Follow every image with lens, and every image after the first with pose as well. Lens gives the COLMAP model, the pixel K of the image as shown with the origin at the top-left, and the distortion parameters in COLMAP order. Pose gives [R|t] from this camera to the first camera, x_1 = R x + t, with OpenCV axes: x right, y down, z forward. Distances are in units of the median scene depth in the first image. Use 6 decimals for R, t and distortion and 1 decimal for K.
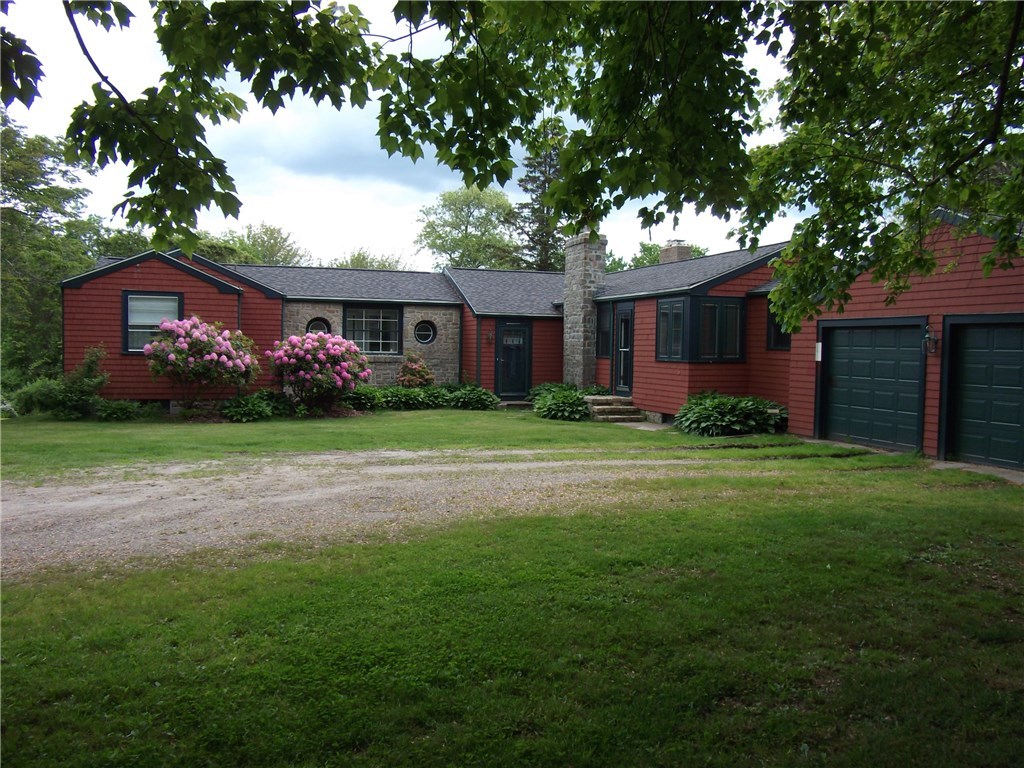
lens RADIAL K [[829.7, 0, 512.0], [0, 829.7, 384.0], [0, 0, 1]] dist [-0.007527, -0.003730]
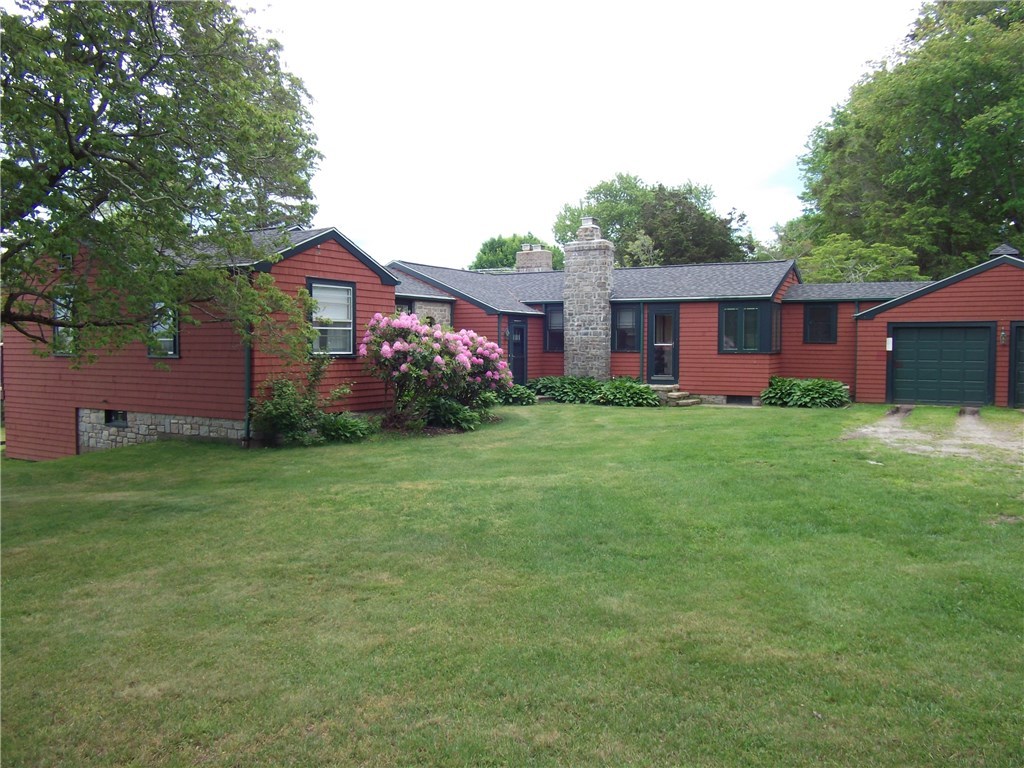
lens RADIAL K [[829.7, 0, 512.0], [0, 829.7, 384.0], [0, 0, 1]] dist [-0.007527, -0.003730]
pose [[0.744051, -0.044313, 0.666652, -0.860882], [0.039011, 0.998977, 0.022863, -0.022107], [-0.666983, 0.008996, 0.745018, 0.283660]]
